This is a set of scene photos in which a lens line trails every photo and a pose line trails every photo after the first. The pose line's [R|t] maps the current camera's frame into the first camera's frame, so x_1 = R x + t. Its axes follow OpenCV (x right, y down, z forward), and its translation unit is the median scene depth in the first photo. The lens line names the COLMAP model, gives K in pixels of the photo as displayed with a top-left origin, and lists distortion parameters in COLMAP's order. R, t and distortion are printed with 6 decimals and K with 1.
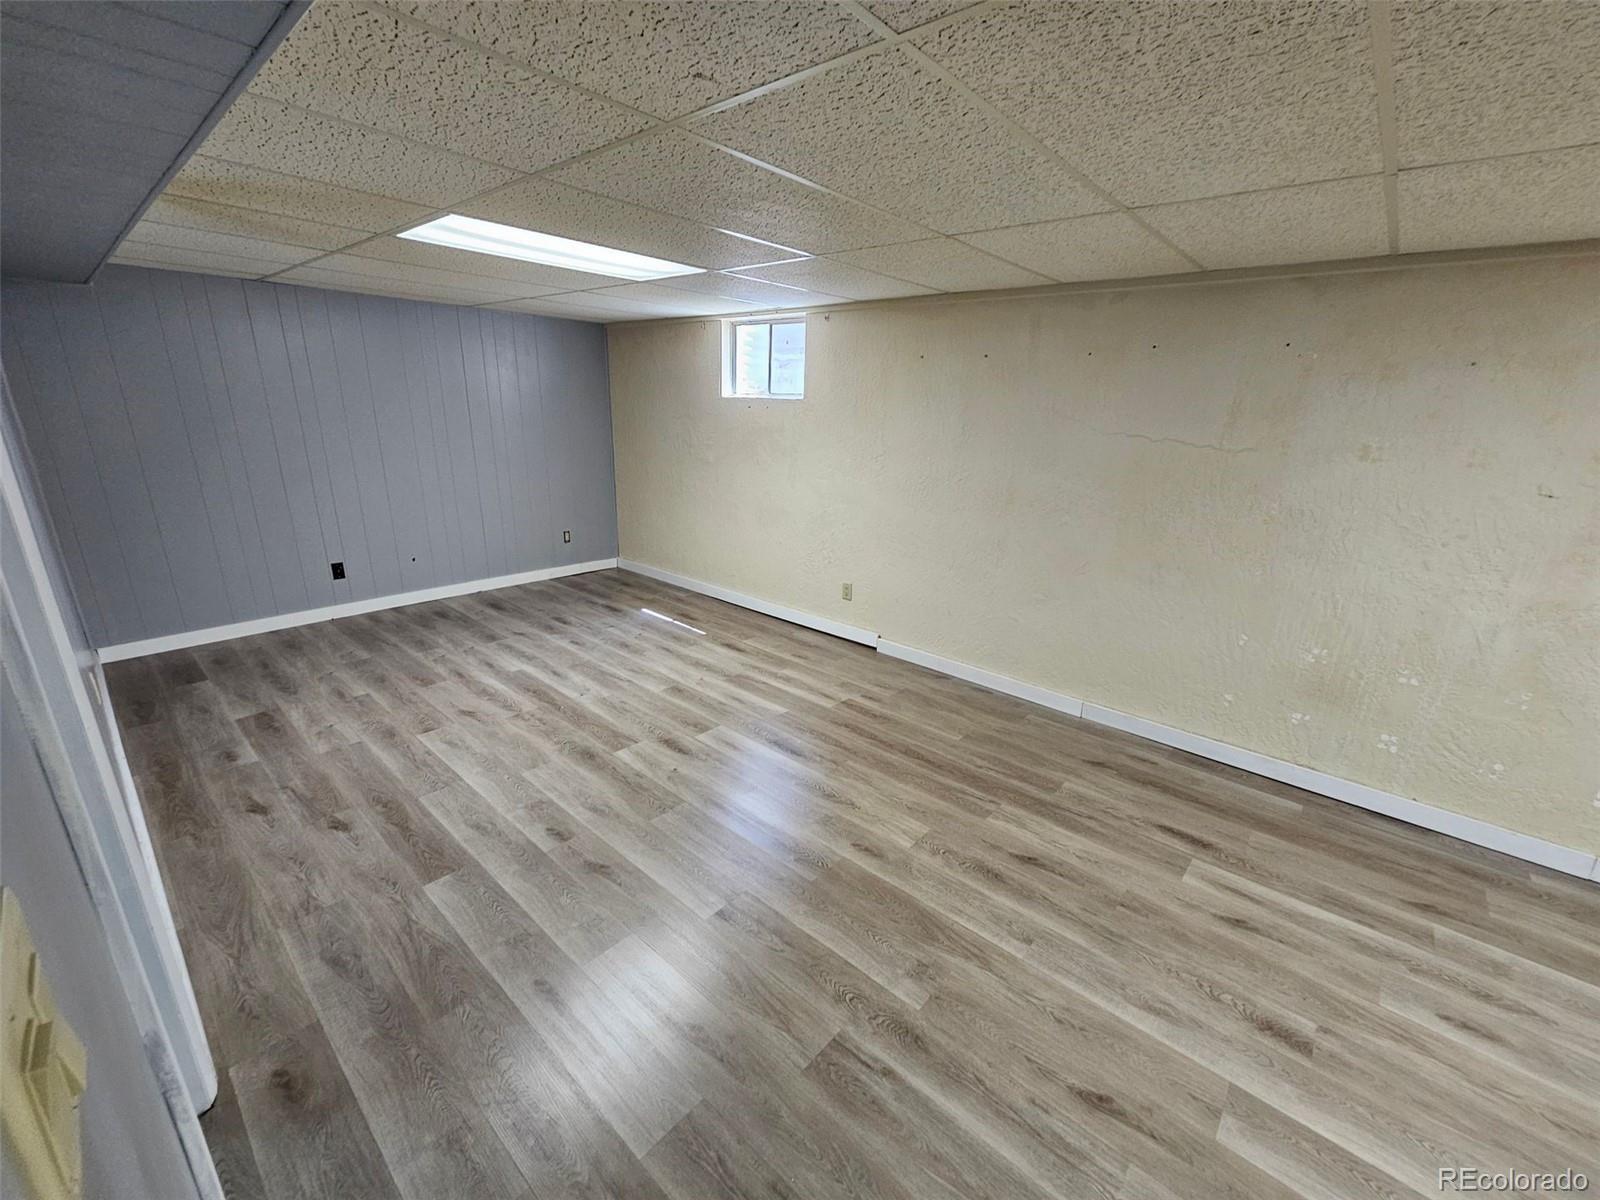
lens RADIAL K [[650.6, 0, 806.0], [0, 650.6, 605.7], [0, 0, 1]] dist [-0.000321, -0.000033]
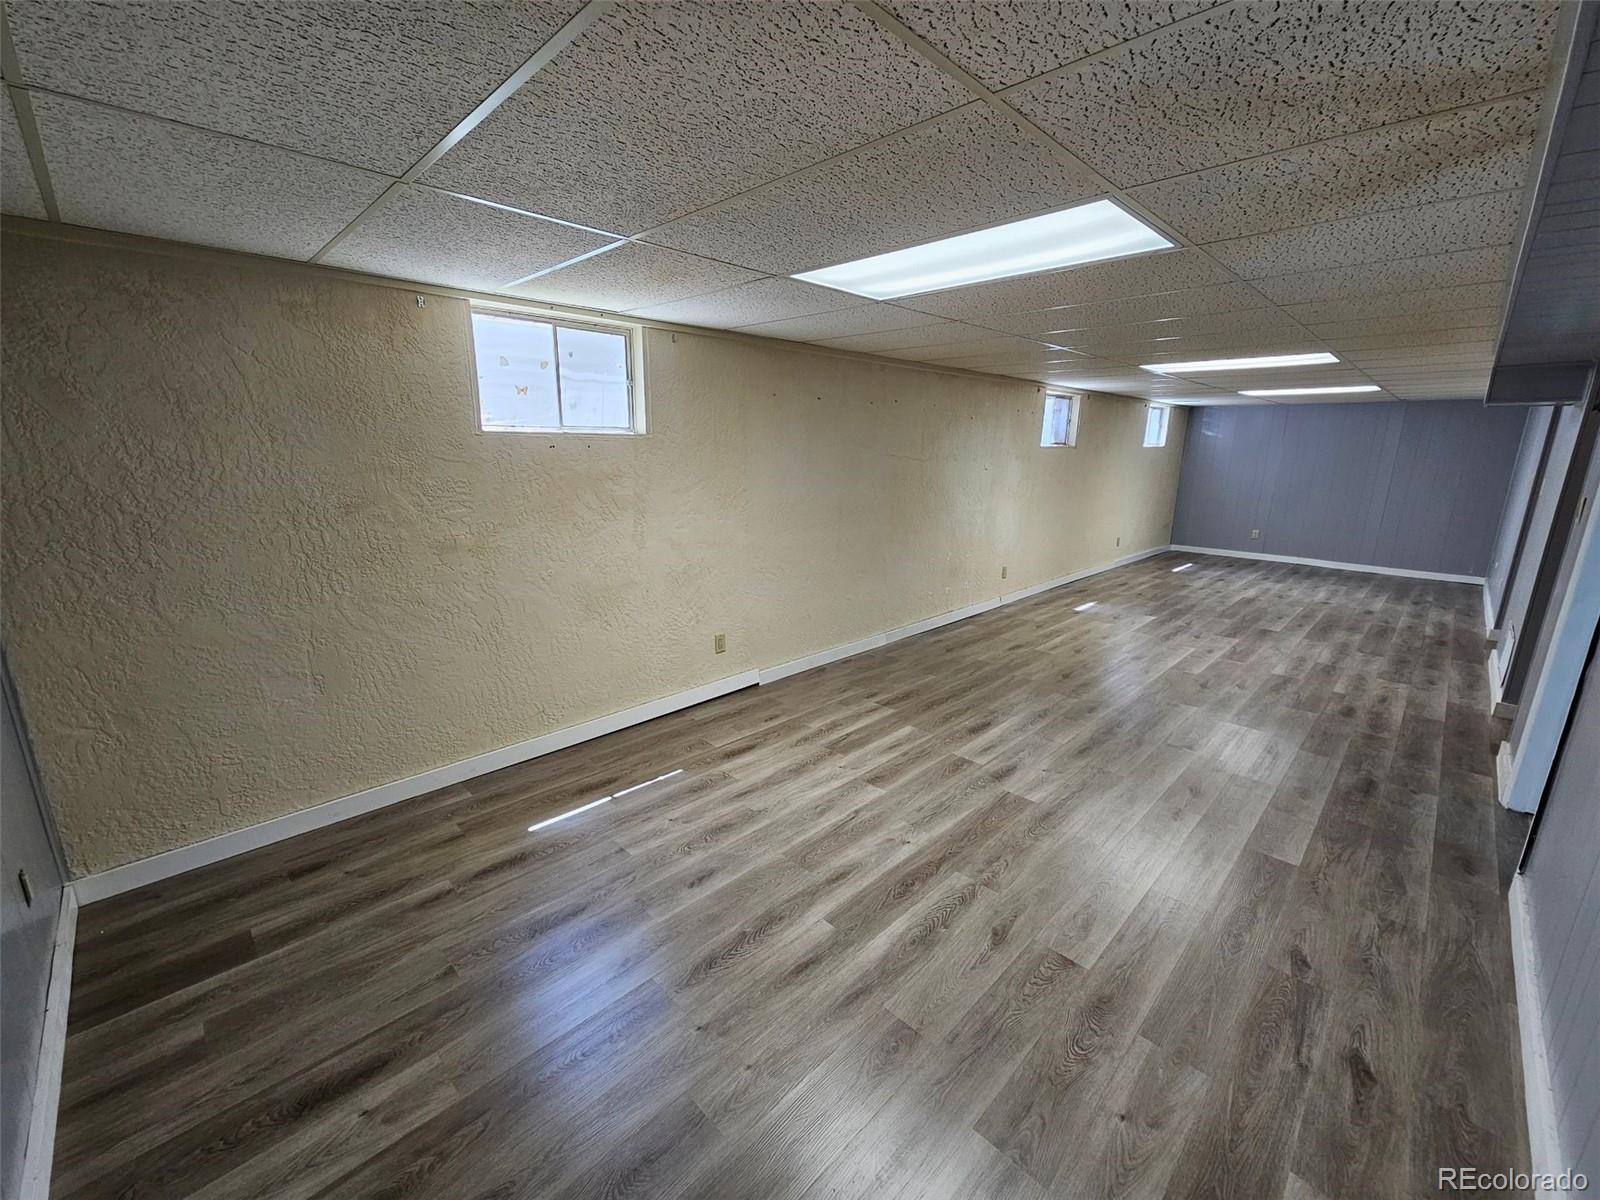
lens RADIAL K [[650.6, 0, 806.0], [0, 650.6, 605.7], [0, 0, 1]] dist [-0.000321, -0.000033]
pose [[0.063670, -0.270922, 0.960493, -0.955443], [0.290645, 0.925759, 0.241858, -0.310610], [-0.954710, 0.263764, 0.137685, 0.910949]]
